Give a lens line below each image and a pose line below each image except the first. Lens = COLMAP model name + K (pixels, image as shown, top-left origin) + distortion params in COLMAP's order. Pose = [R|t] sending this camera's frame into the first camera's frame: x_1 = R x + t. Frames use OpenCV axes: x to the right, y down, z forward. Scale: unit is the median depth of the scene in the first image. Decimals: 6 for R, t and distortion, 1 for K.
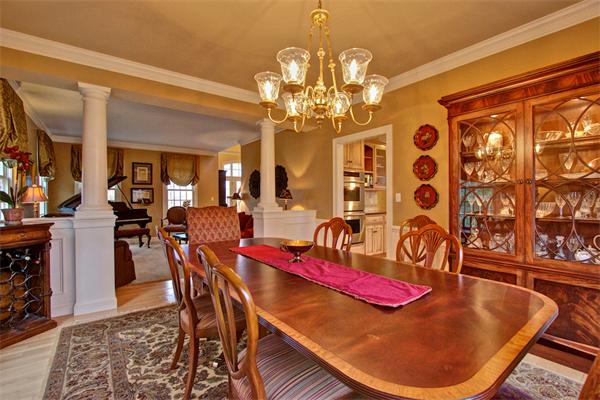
lens RADIAL K [[283.8, 0, 300.0], [0, 283.8, 200.0], [0, 0, 1]] dist [-0.002175, -0.000646]
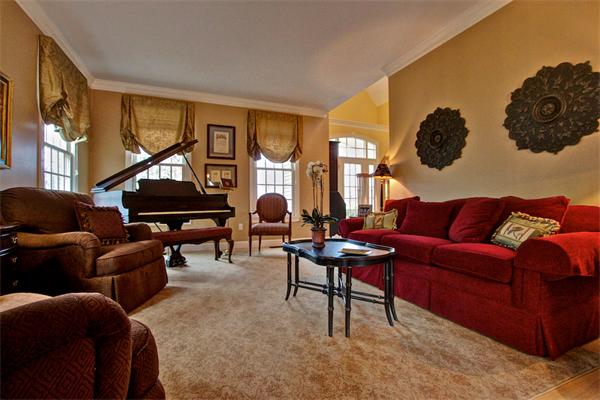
lens RADIAL K [[300.5, 0, 300.0], [0, 300.5, 200.0], [0, 0, 1]] dist [-0.002751, -0.000064]
pose [[0.966427, 0.003308, -0.256922, -0.212503], [-0.004173, 0.999987, -0.002821, 0.040126], [0.256909, 0.003799, 0.966428, 0.396451]]
